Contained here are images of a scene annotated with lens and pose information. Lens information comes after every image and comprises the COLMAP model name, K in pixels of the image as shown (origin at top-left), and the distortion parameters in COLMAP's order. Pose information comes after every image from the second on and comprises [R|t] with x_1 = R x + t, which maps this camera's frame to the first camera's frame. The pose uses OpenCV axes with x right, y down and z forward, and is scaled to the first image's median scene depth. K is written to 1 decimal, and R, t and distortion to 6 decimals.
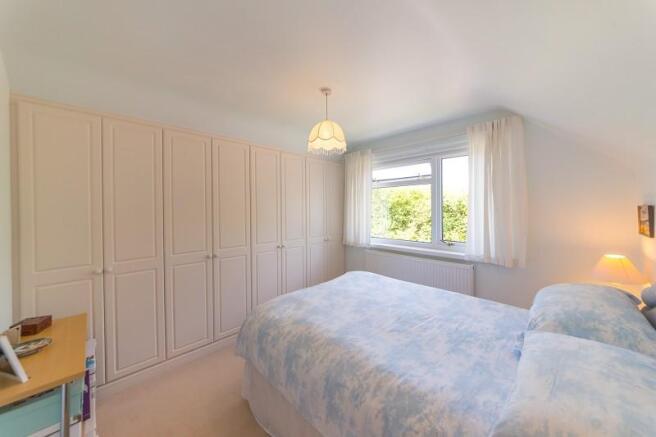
lens RADIAL K [[231.9, 0, 329.0], [0, 231.9, 208.7], [0, 0, 1]] dist [-0.000589, -0.000048]
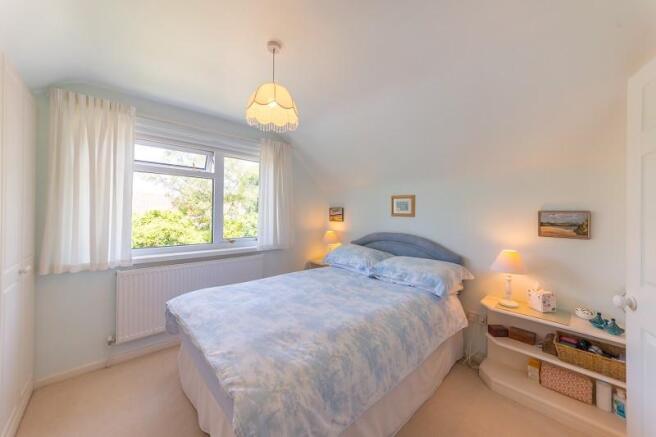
lens RADIAL K [[235.2, 0, 328.0], [0, 235.2, 218.5], [0, 0, 1]] dist [0.000629, 0.000050]
pose [[0.046144, -0.021145, 0.998711, -0.789163], [-0.015211, 0.999645, 0.021868, 0.035805], [-0.998819, -0.016200, 0.045806, 0.798539]]
